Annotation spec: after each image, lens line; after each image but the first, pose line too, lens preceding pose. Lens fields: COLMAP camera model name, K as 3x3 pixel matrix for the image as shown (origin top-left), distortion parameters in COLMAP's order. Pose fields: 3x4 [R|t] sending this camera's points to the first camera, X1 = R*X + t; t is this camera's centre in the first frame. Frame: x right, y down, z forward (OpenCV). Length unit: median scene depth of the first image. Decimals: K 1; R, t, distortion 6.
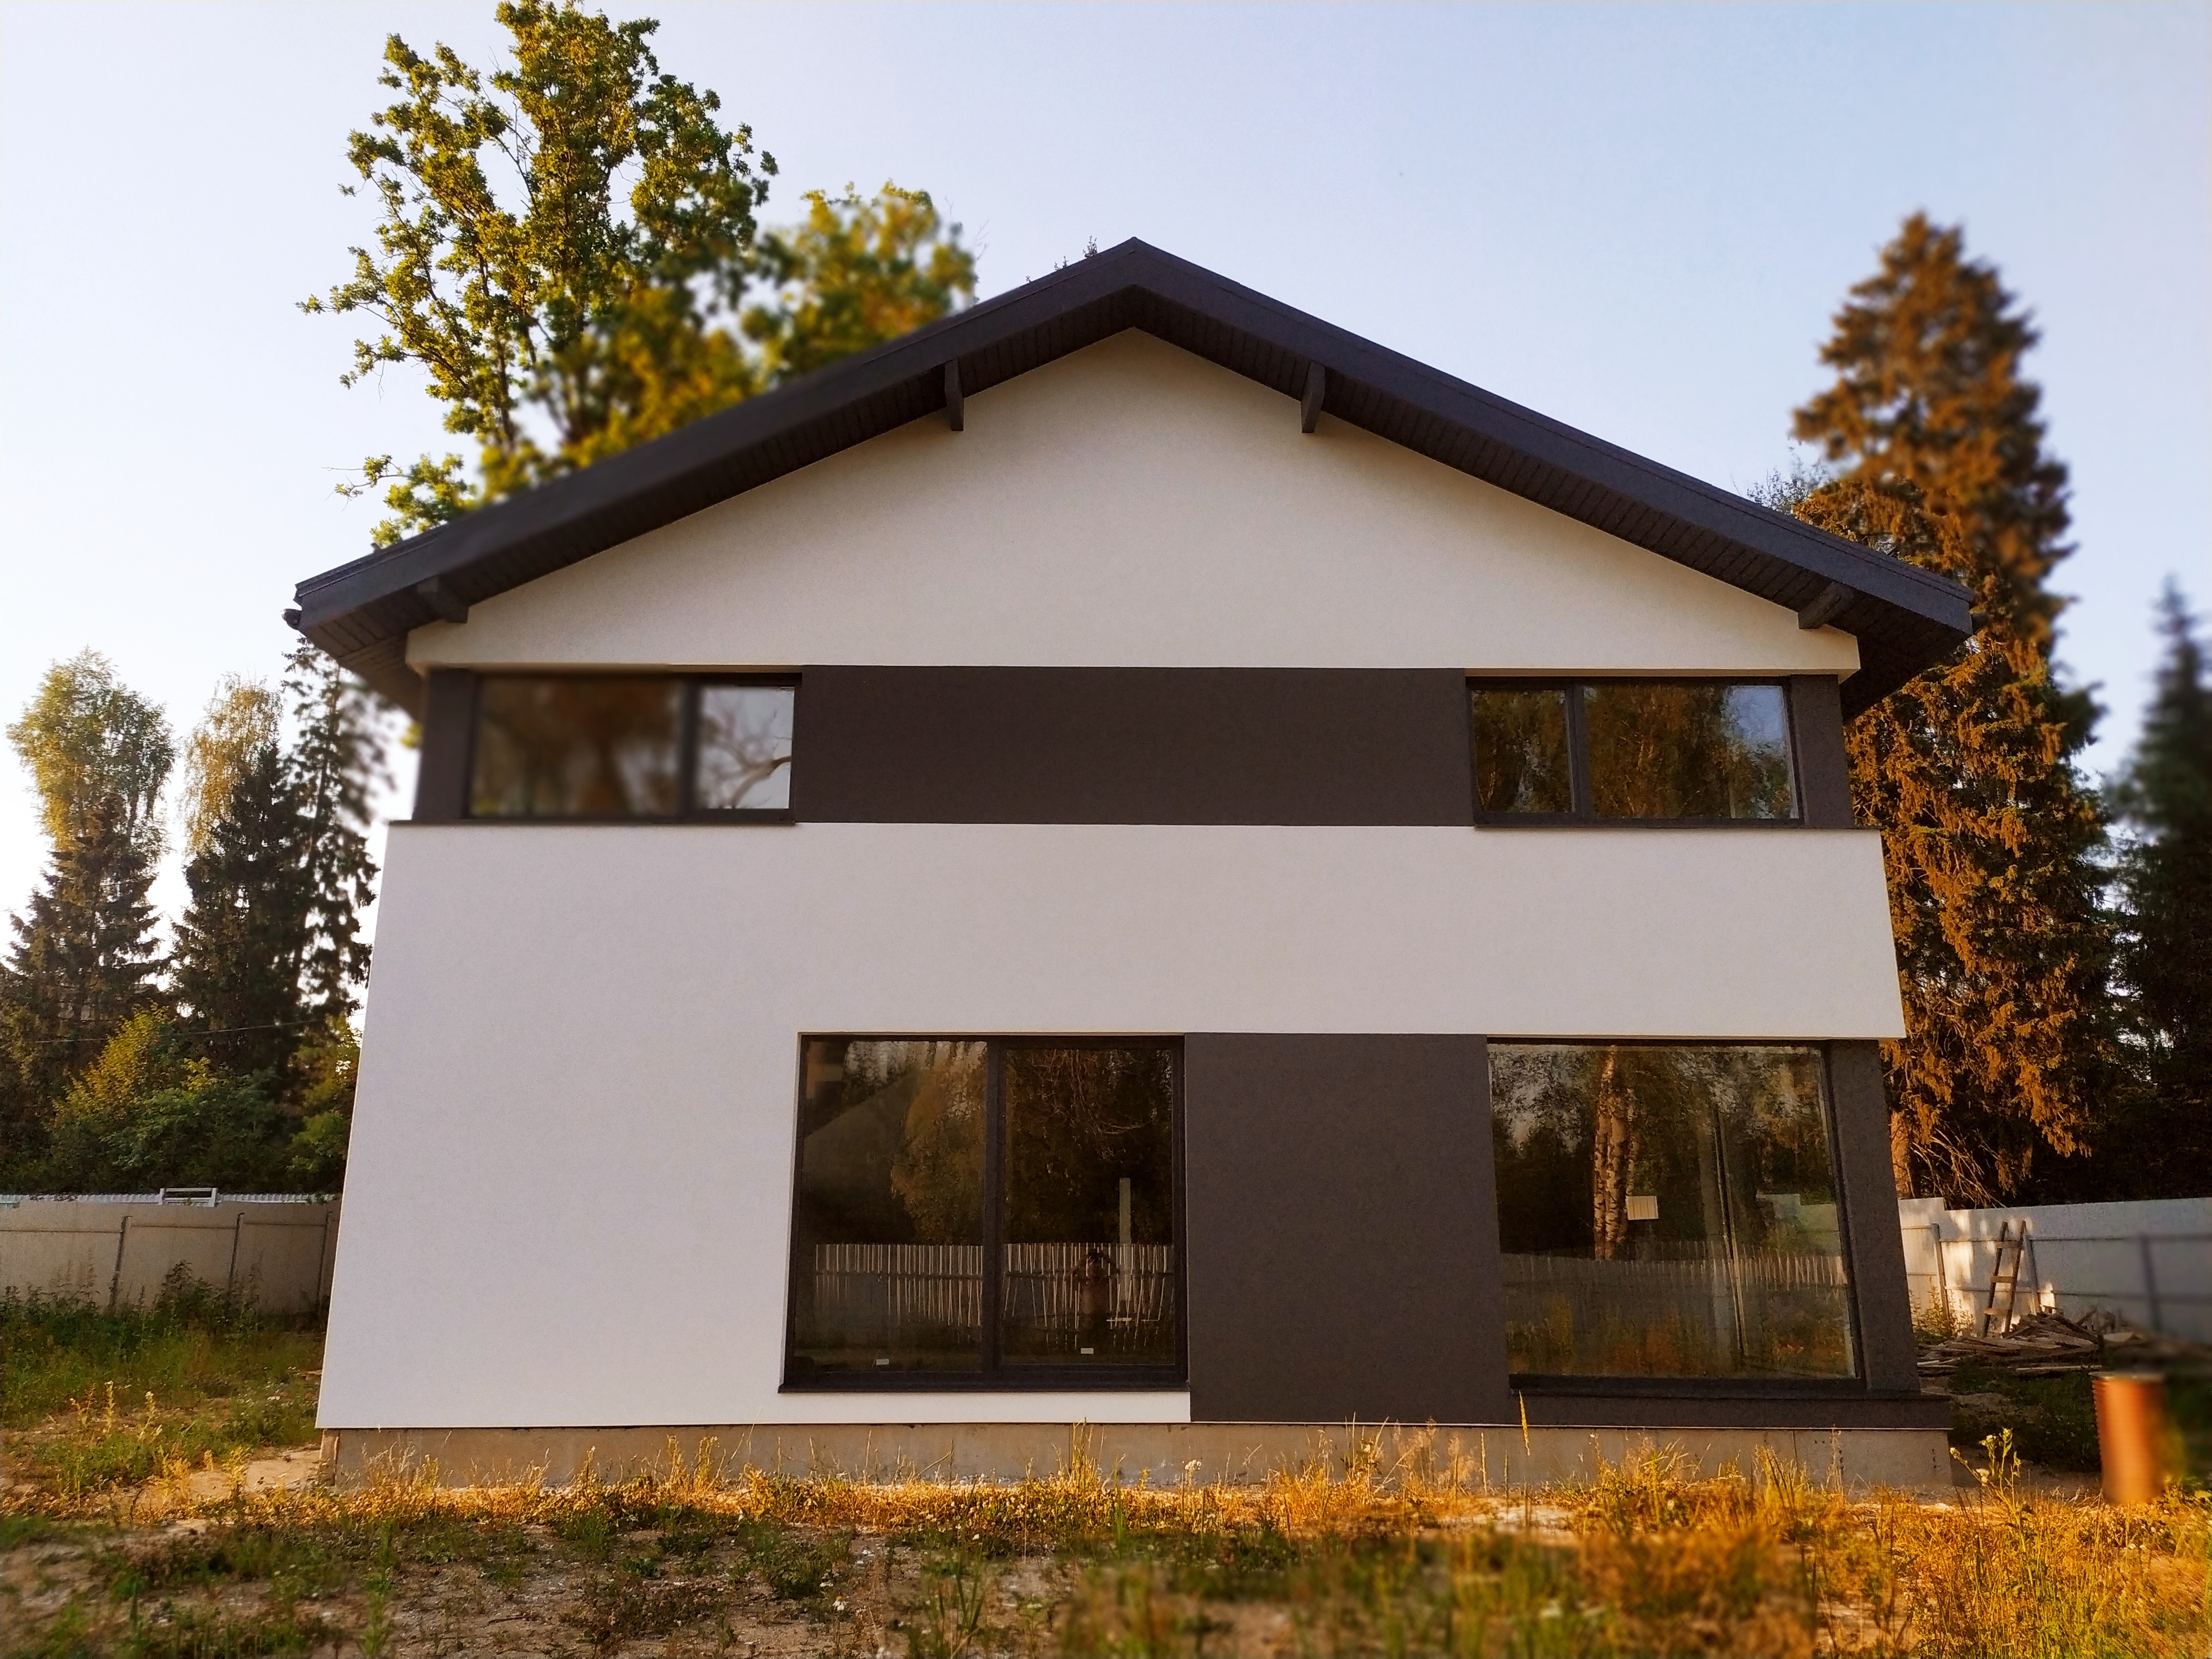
lens RADIAL K [[1646.7, 0, 1078.2], [0, 1646.7, 834.1], [0, 0, 1]] dist [0.128558, -0.138637]
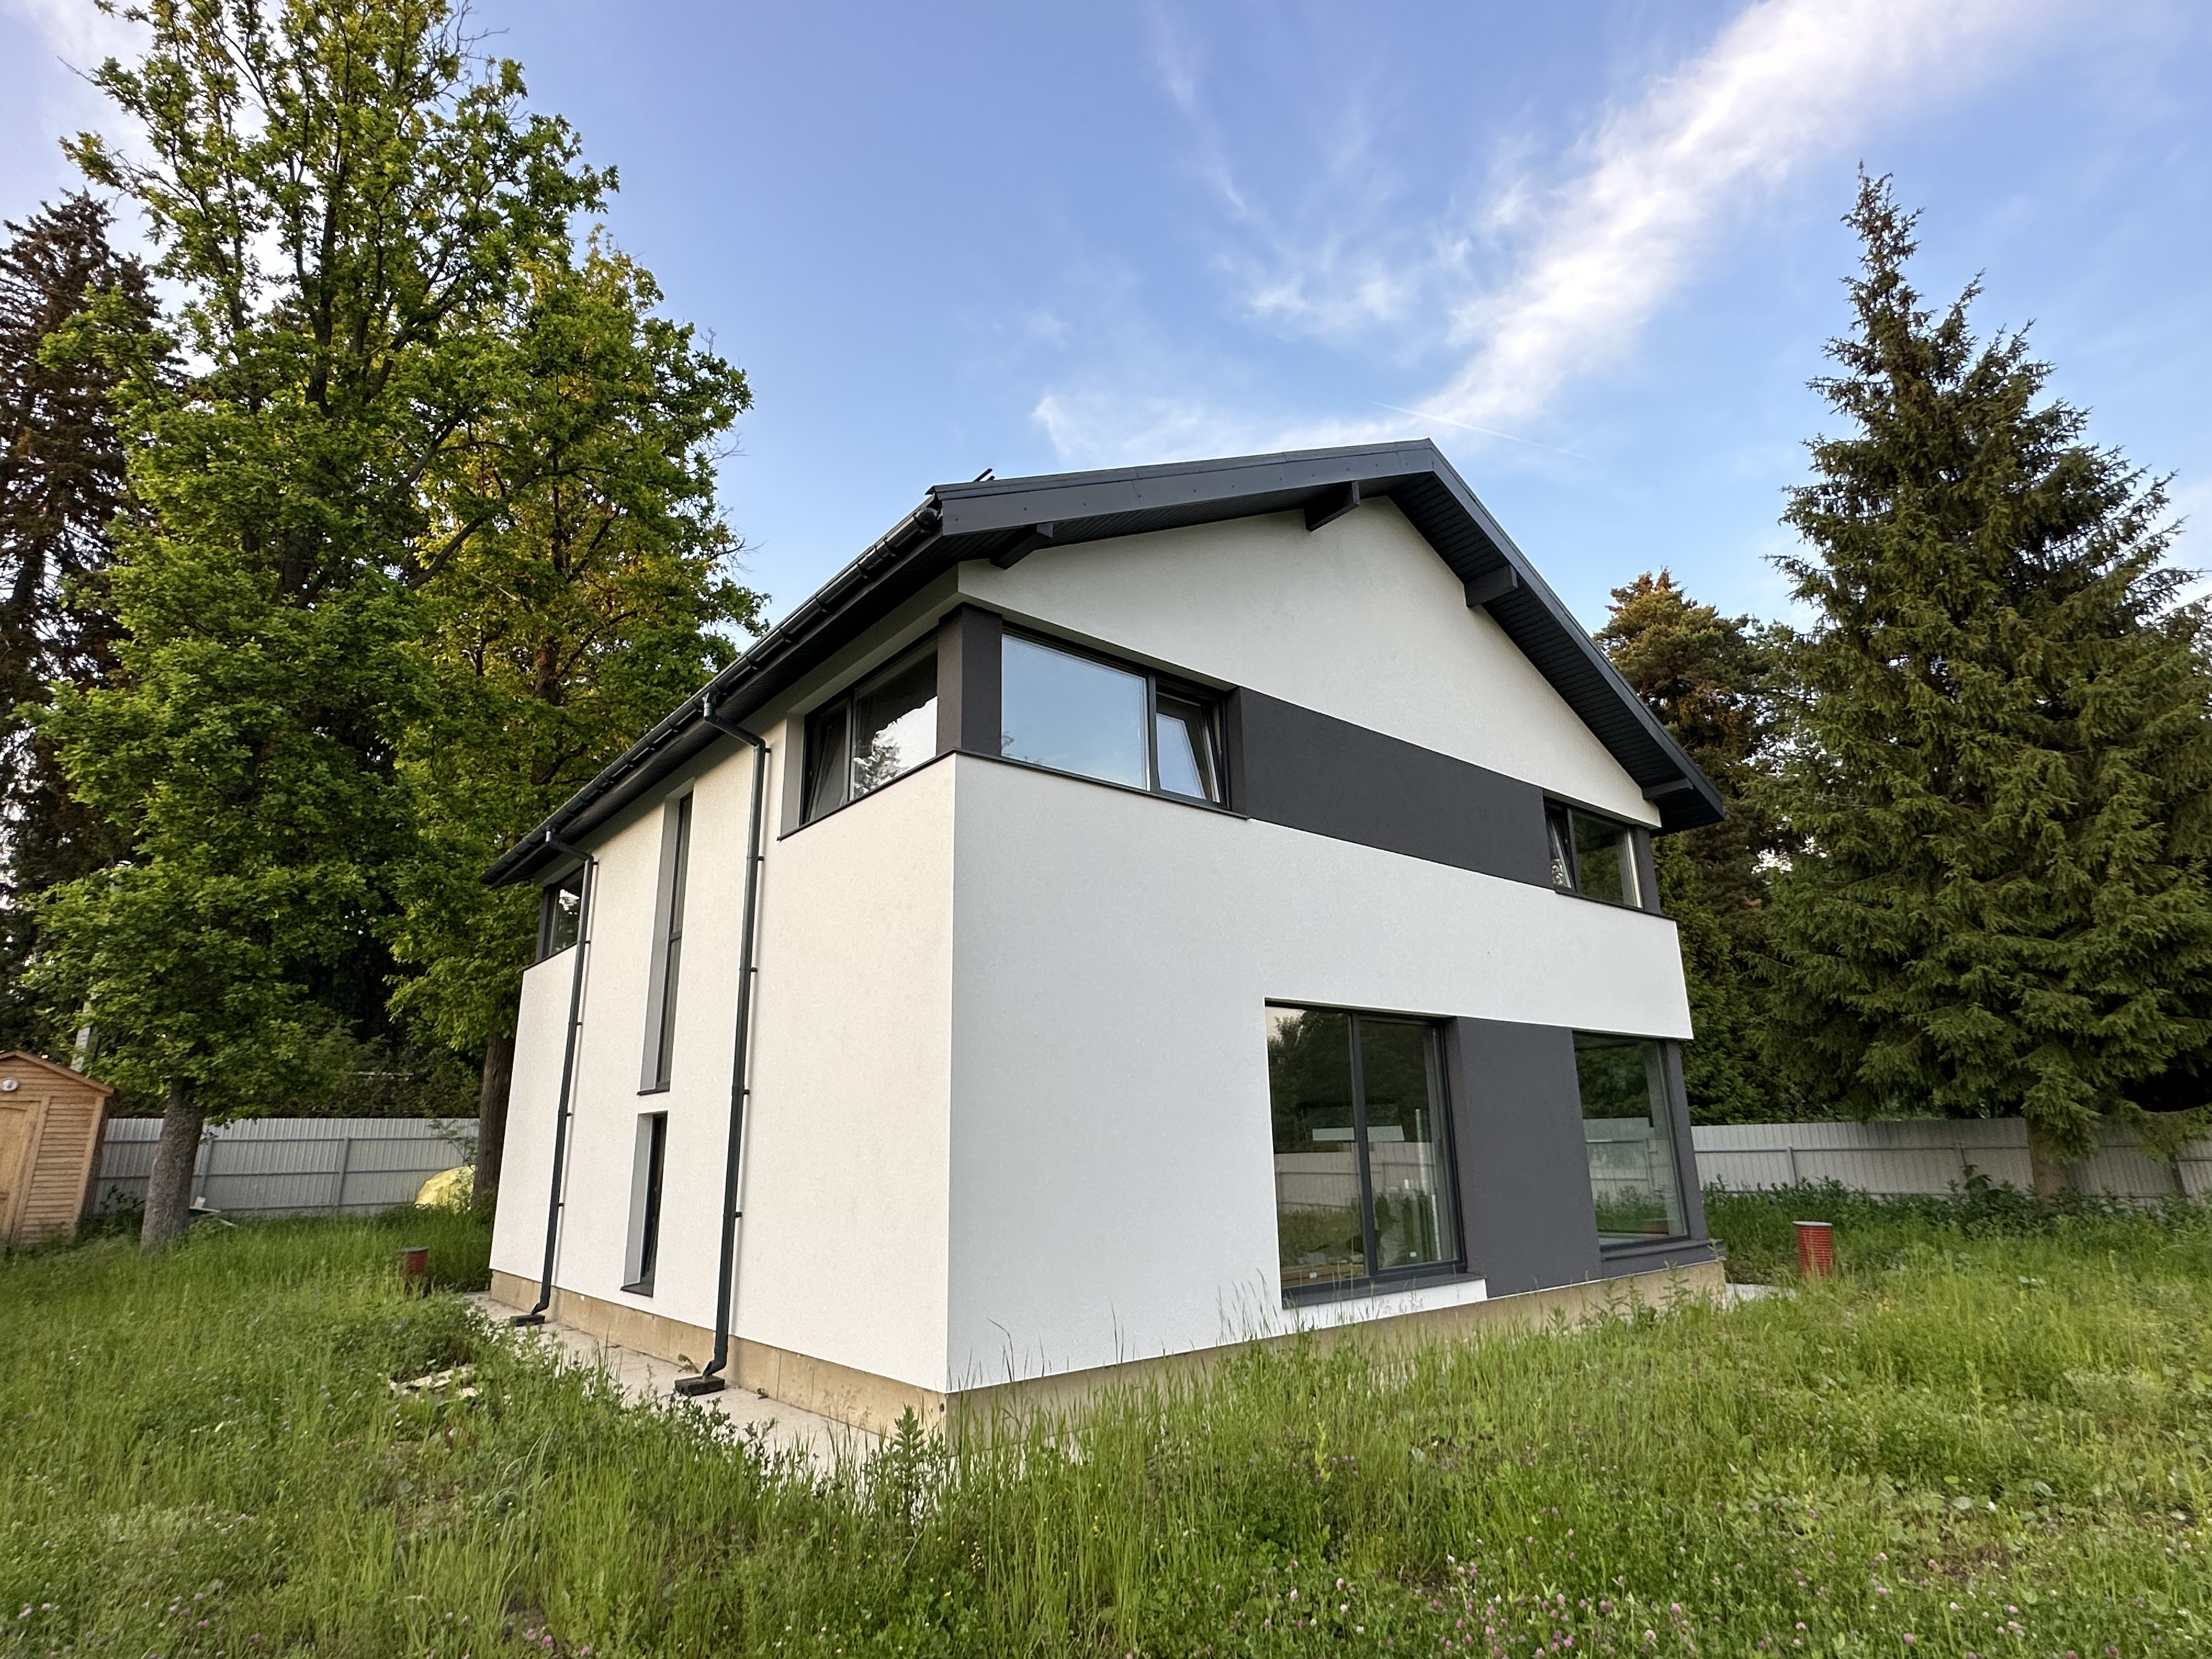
lens RADIAL K [[1153.8, 0, 1099.8], [0, 1153.8, 829.2], [0, 0, 1]] dist [-0.003170, -0.000186]
pose [[0.774817, 0.151122, 0.613857, -0.294889], [-0.127808, 0.988403, -0.082009, 0.032034], [-0.619131, -0.014914, 0.785146, 0.166931]]
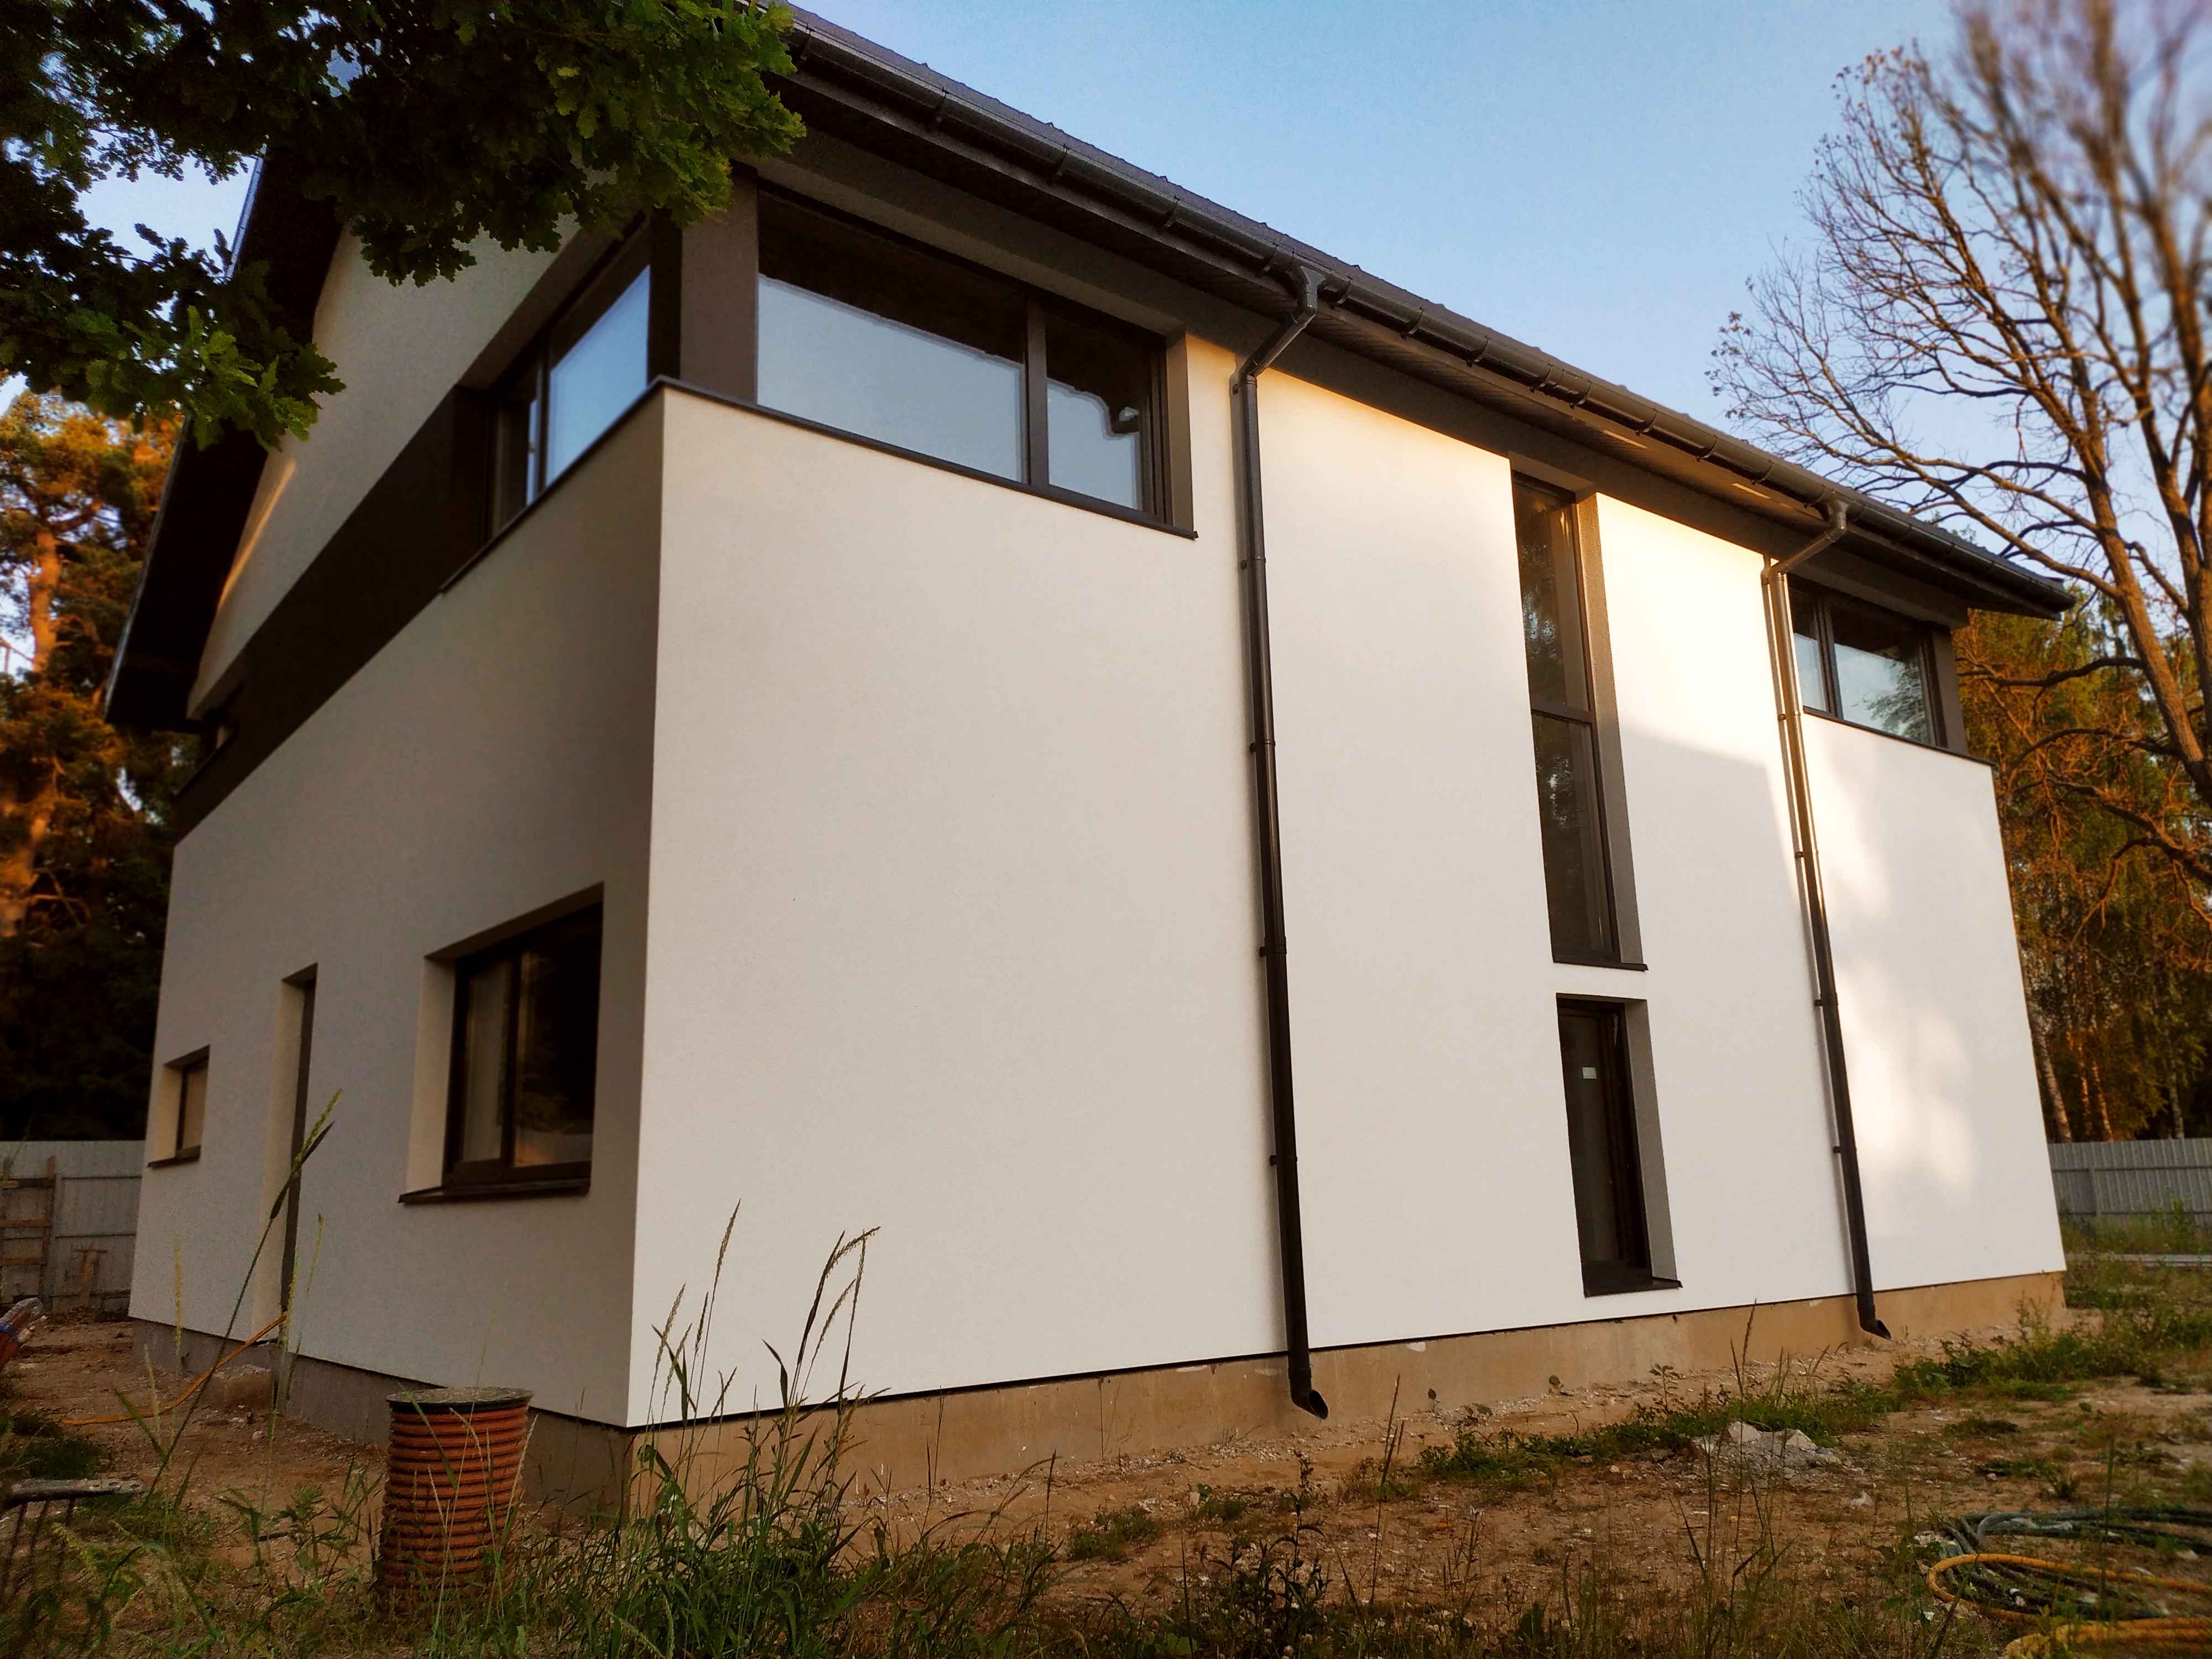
lens RADIAL K [[1641.7, 0, 1089.4], [0, 1641.7, 827.6], [0, 0, 1]] dist [0.071414, -0.052455]
pose [[-0.610911, 0.172383, 0.772705, -0.357040], [-0.175892, 0.922062, -0.344766, 0.208552], [-0.771913, -0.346534, -0.532977, 0.807900]]
